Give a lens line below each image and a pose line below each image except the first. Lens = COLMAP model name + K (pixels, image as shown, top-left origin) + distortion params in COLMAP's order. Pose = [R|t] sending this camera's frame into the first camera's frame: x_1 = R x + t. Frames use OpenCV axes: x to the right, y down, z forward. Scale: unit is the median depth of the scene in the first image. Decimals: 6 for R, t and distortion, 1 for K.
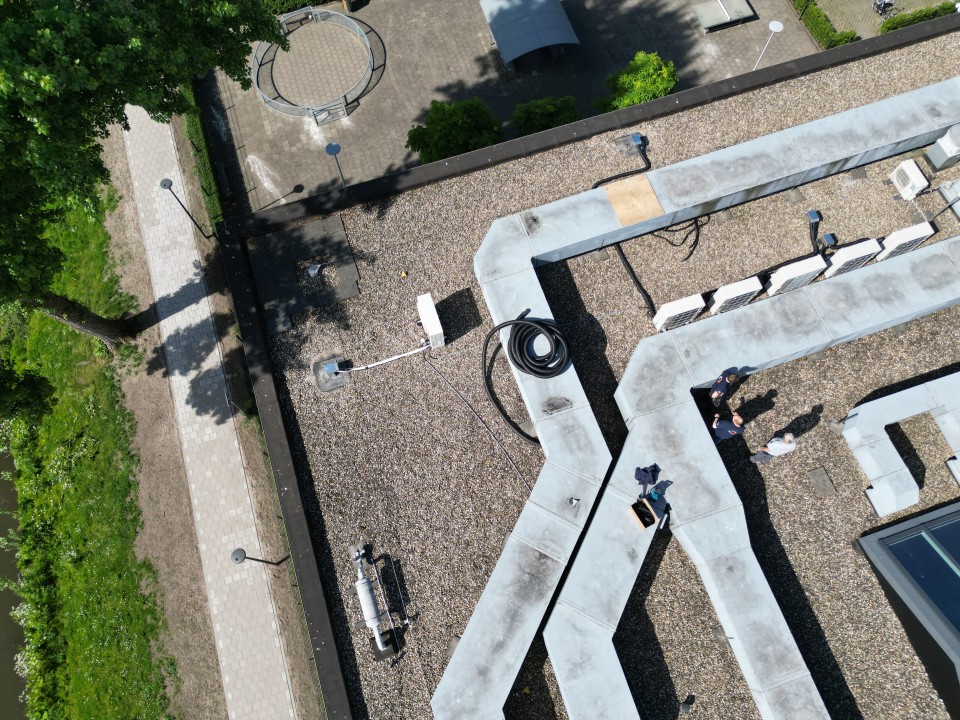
lens RADIAL K [[677.3, 0, 475.0], [0, 677.3, 354.4], [0, 0, 1]] dist [0.032798, -0.021645]
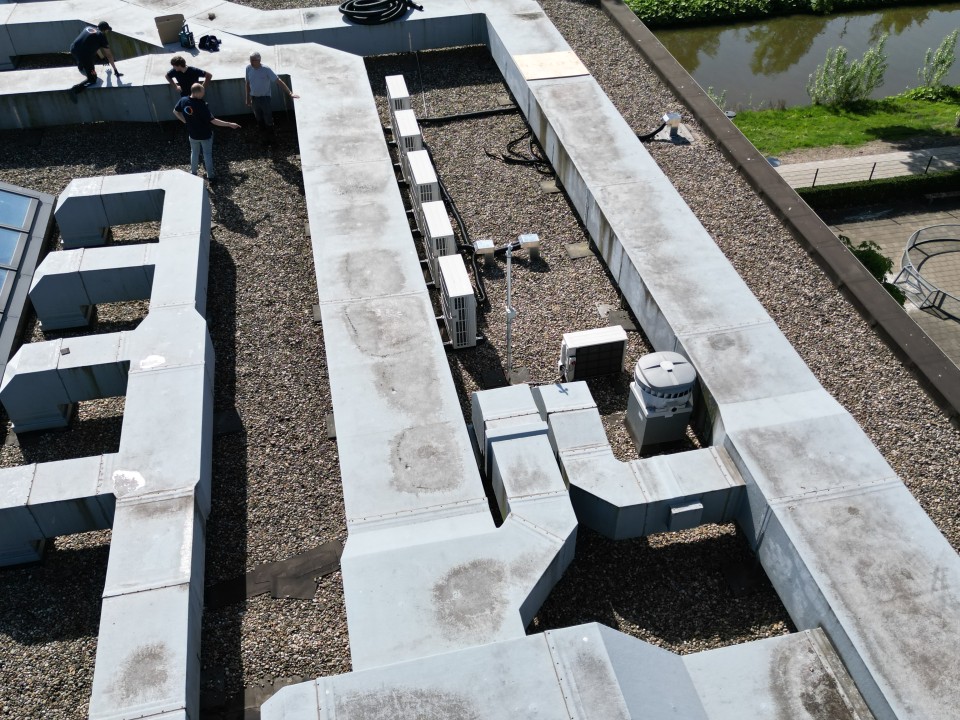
lens RADIAL K [[864.2, 0, 478.1], [0, 864.2, 355.9], [0, 0, 1]] dist [0.050807, -0.022864]
pose [[-0.117919, 0.669261, -0.733611, 1.179972], [-0.928747, 0.187142, 0.320011, -0.402137], [0.351461, 0.719074, 0.599506, 0.612095]]
